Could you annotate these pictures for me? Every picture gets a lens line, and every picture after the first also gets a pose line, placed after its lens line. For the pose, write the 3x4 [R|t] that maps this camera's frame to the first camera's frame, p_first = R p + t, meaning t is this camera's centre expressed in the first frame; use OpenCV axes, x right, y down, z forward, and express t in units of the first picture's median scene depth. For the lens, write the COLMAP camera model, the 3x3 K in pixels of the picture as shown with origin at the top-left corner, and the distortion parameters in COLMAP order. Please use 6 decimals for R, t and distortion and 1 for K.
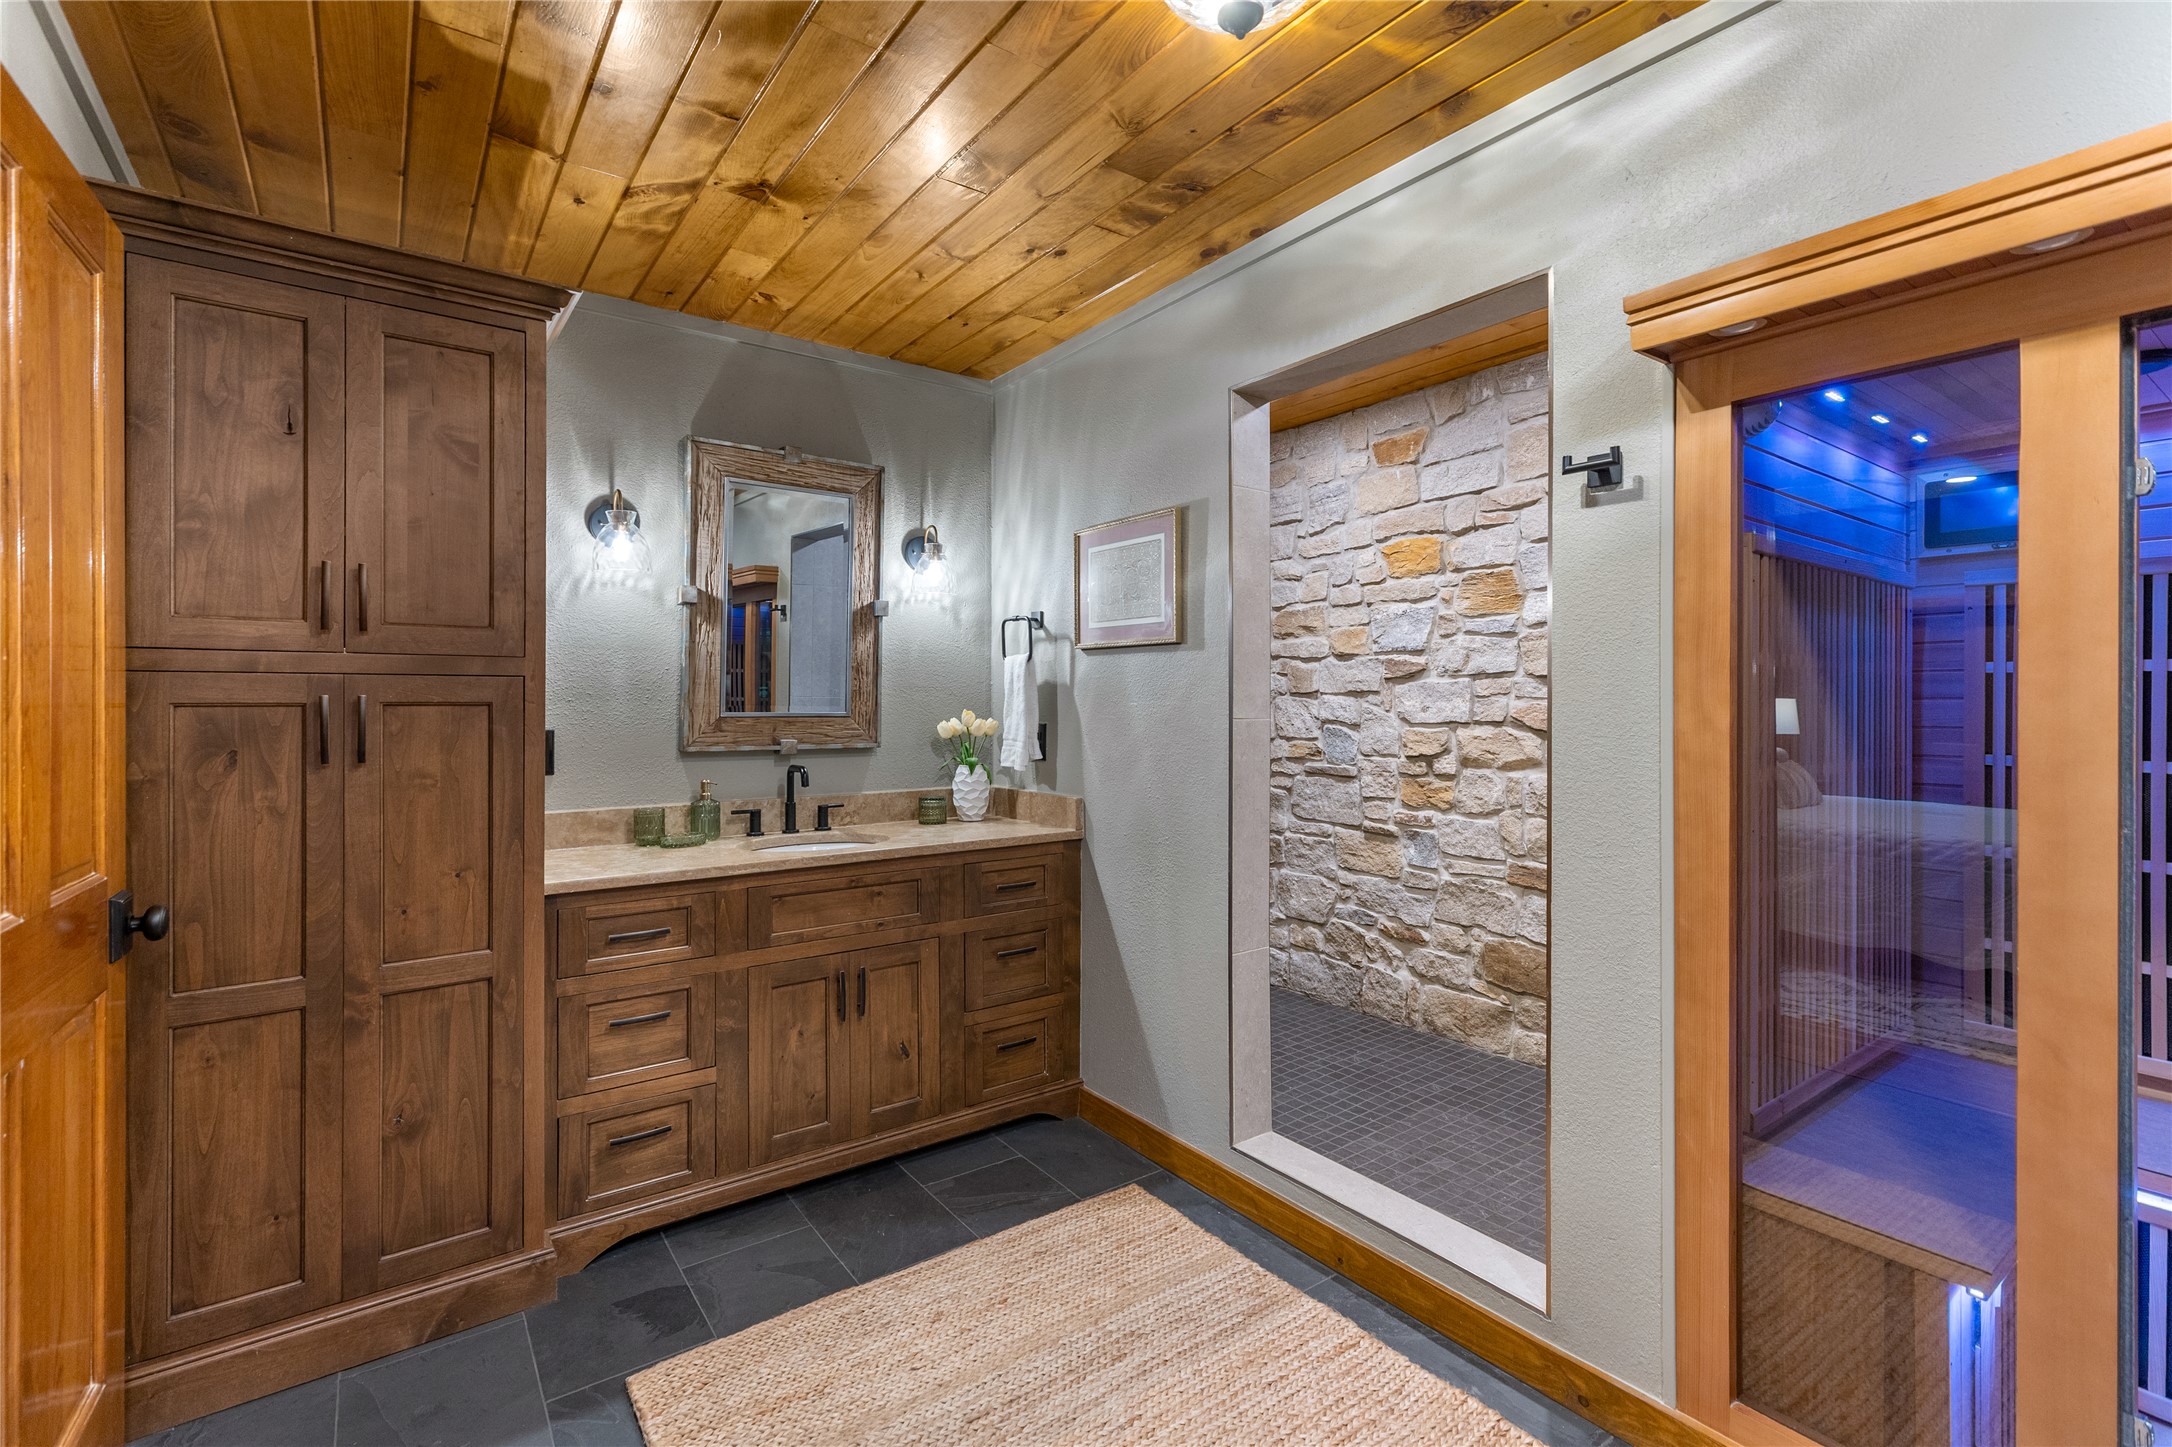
lens RADIAL K [[999.1, 0, 1085.8], [0, 999.1, 698.1], [0, 0, 1]] dist [0.003486, 0.000020]
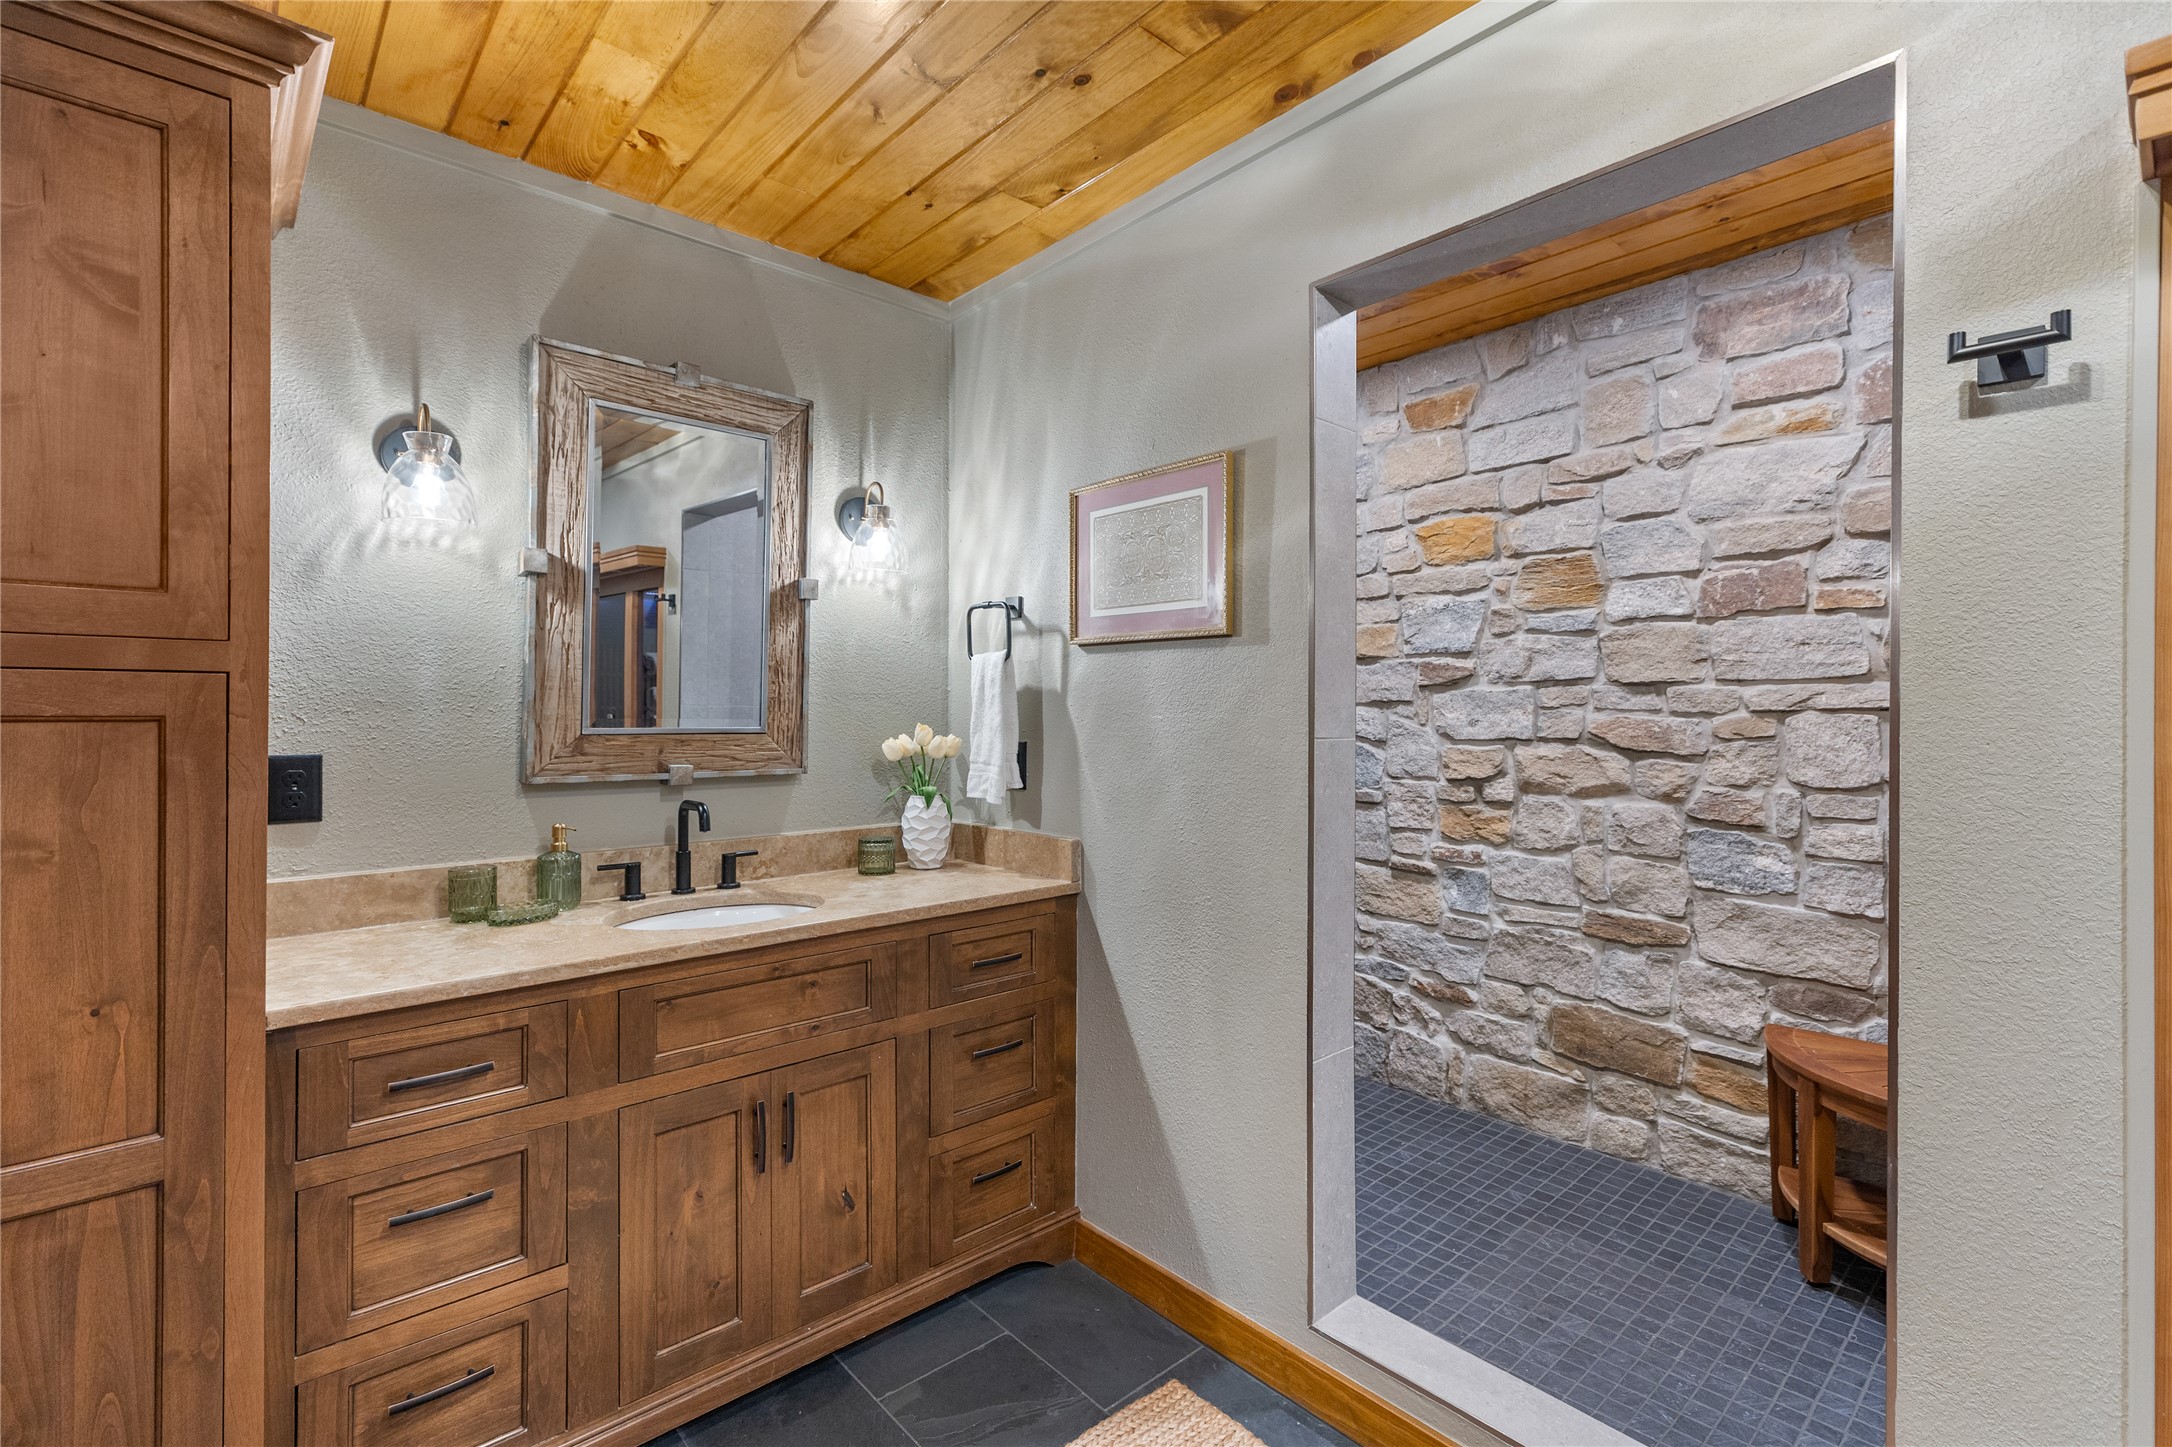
lens RADIAL K [[985.0, 0, 1082.7], [0, 985.0, 707.7], [0, 0, 1]] dist [0.004843, -0.000582]
pose [[0.994759, 0.002620, 0.102217, -0.084558], [-0.002764, 0.999995, 0.001266, -0.002171], [-0.102214, -0.001541, 0.994761, 0.271253]]
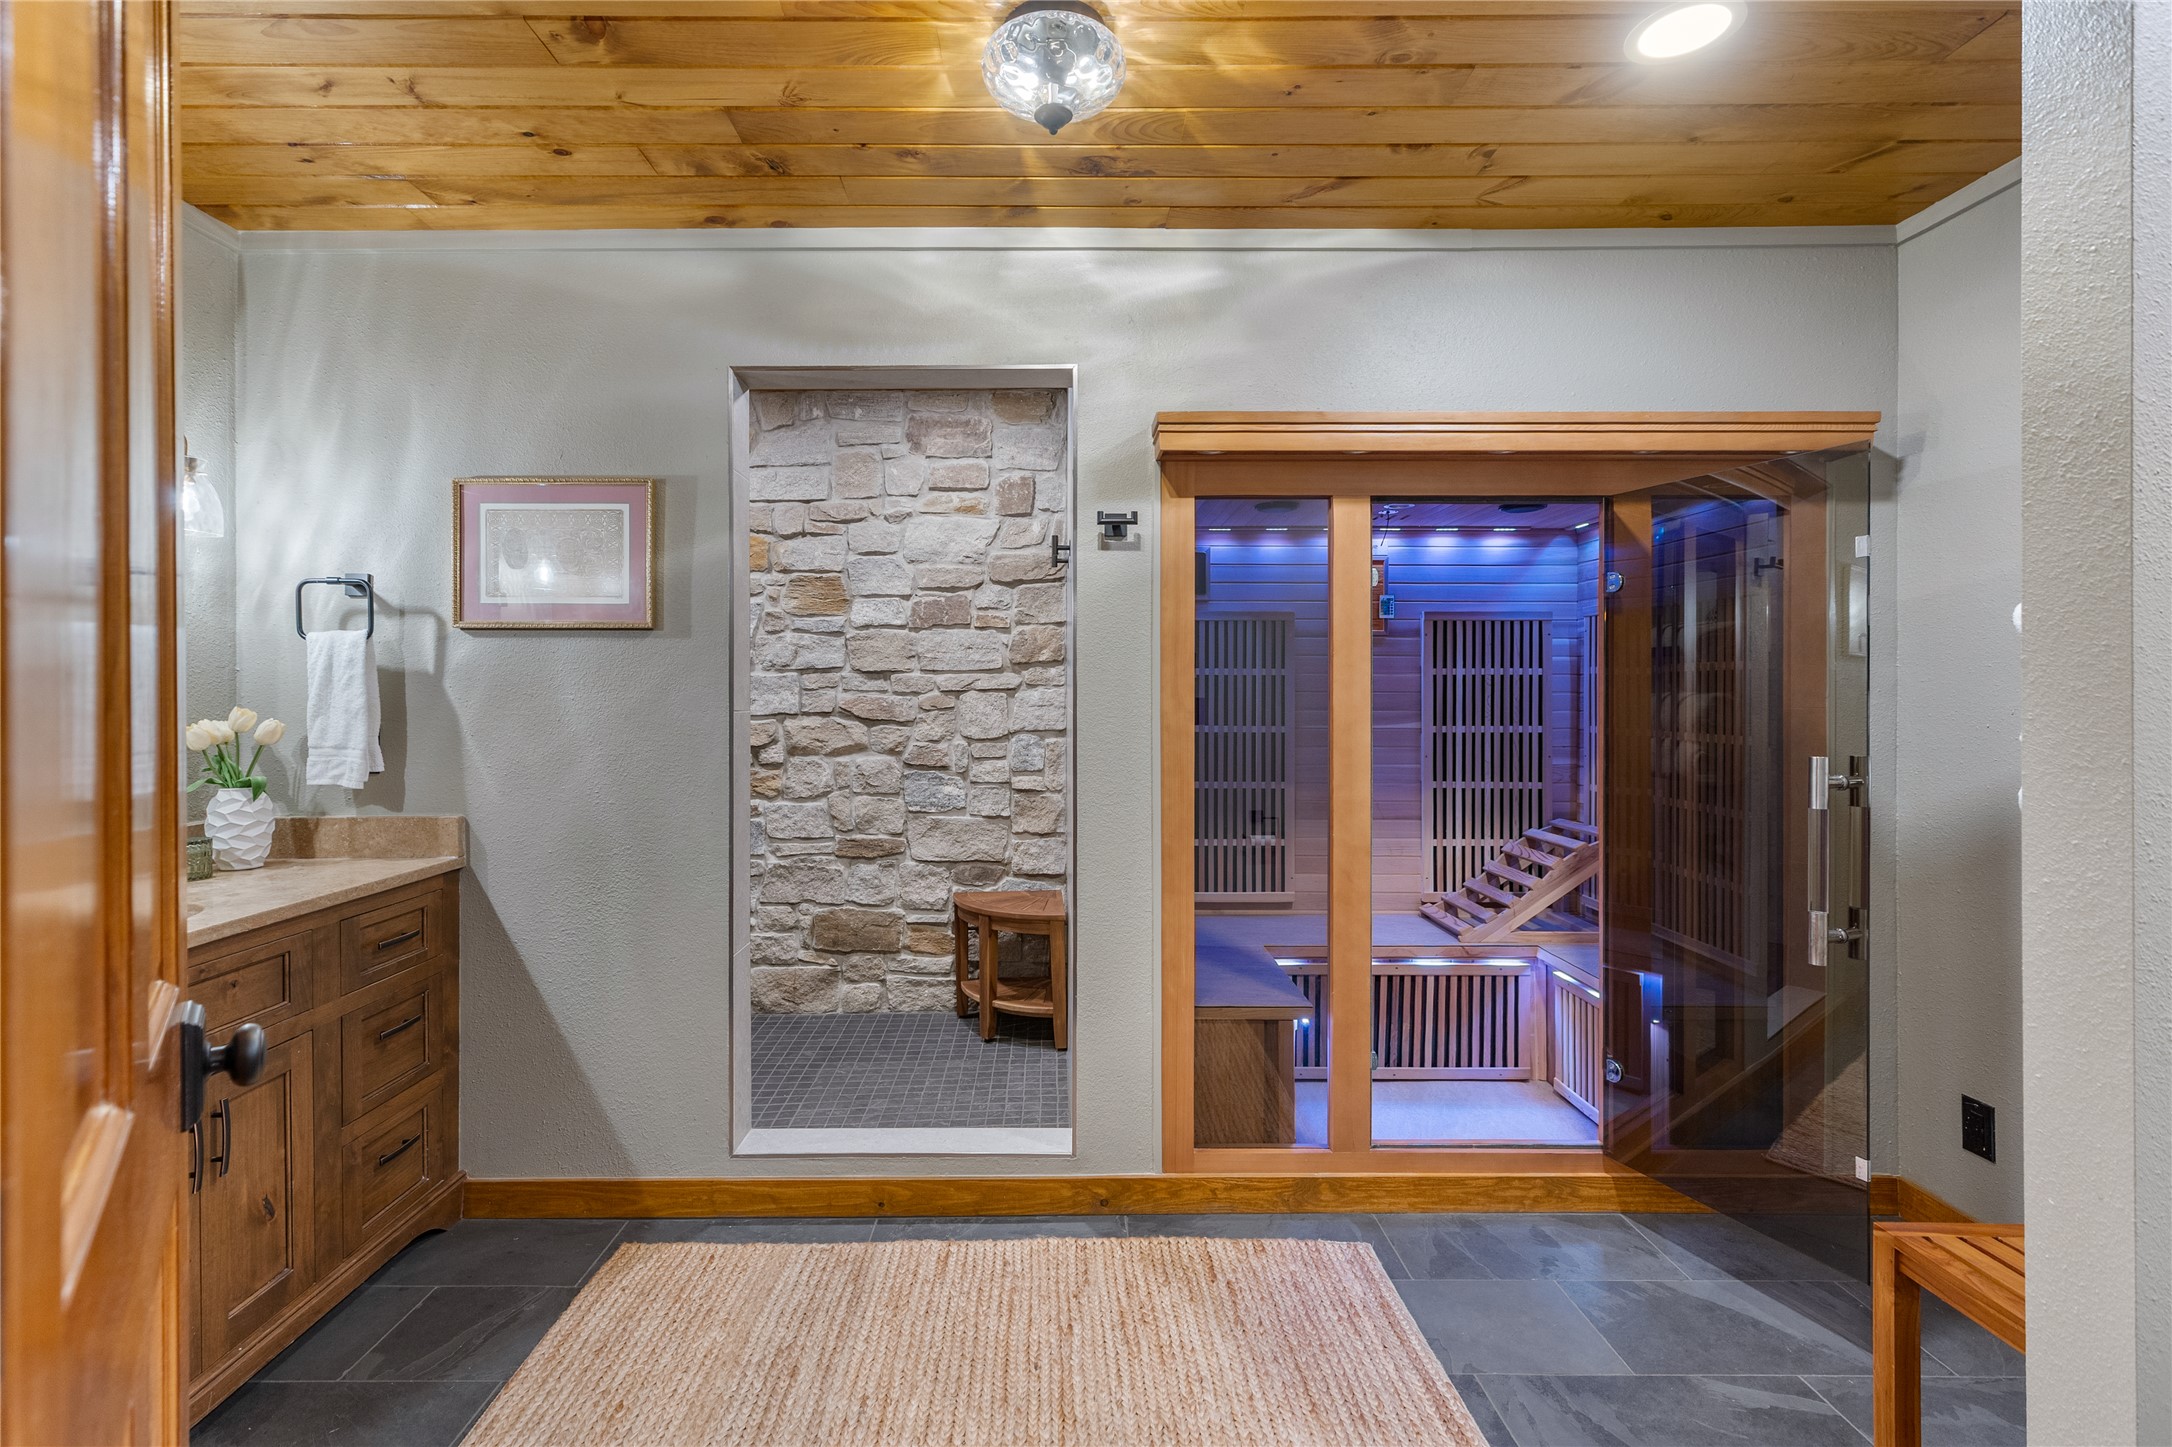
lens RADIAL K [[1032.5, 0, 1078.4], [0, 1032.5, 693.3], [0, 0, 1]] dist [0.003264, 0.000071]
pose [[0.567941, -0.000638, 0.823069, -0.434172], [0.001364, 0.999999, -0.000166, 0.003561], [-0.823068, 0.001217, 0.567941, 0.142956]]
